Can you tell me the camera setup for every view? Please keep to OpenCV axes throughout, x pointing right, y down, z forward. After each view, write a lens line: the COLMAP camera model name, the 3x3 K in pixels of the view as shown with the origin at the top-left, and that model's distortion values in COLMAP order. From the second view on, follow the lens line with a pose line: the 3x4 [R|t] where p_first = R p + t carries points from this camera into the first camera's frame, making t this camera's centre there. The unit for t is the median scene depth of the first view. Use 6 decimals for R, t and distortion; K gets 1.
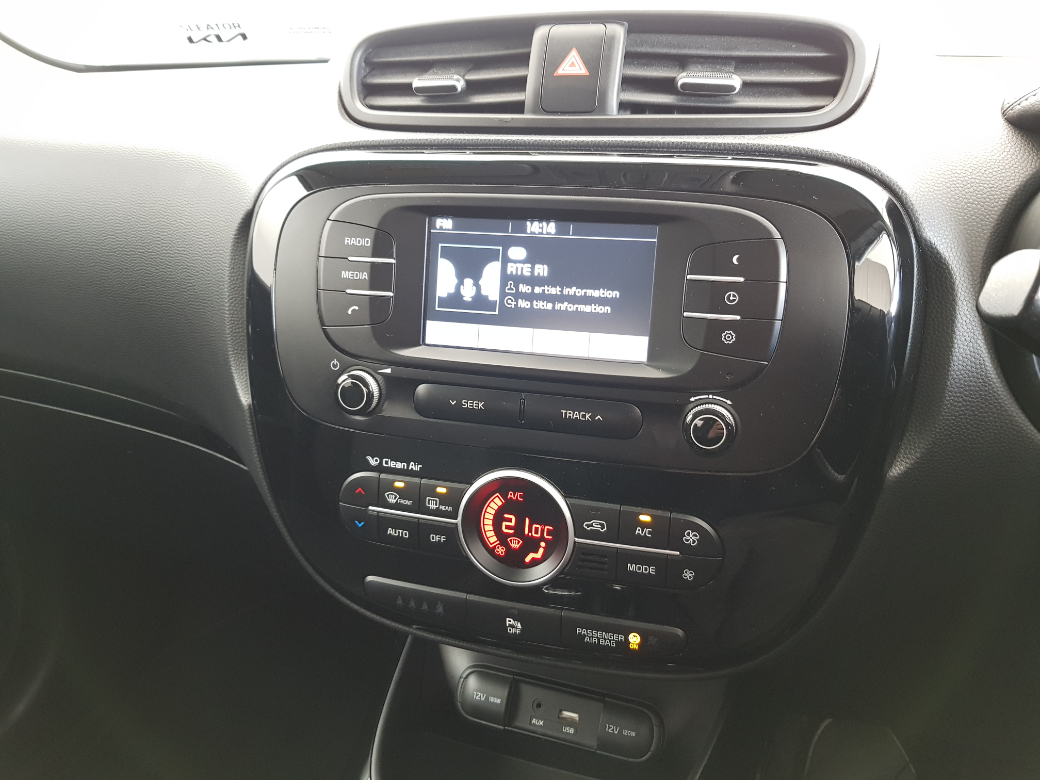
lens RADIAL K [[823.6, 0, 512.7], [0, 823.6, 367.3], [0, 0, 1]] dist [0.008028, 0.000509]
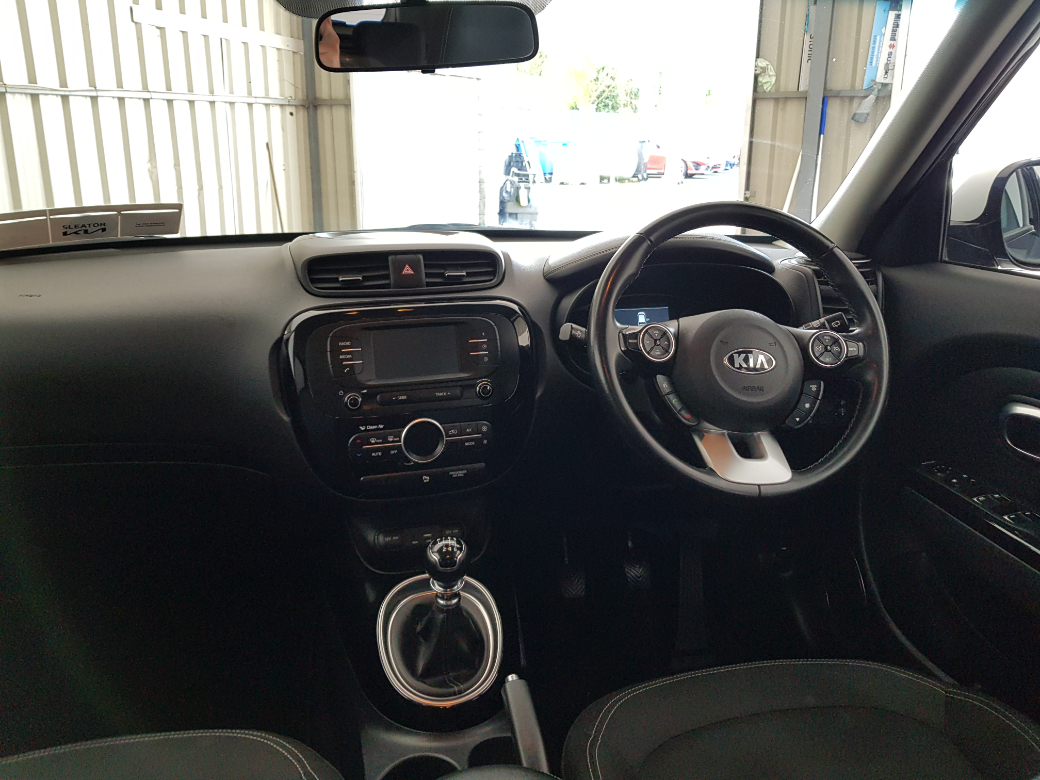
lens RADIAL K [[823.6, 0, 519.4], [0, 823.6, 389.5], [0, 0, 1]] dist [0.008028, 0.000509]
pose [[0.836521, -0.144276, 0.528599, -1.108992], [0.179406, 0.983654, -0.015434, 0.125126], [-0.517732, 0.107745, 0.848731, -1.441224]]
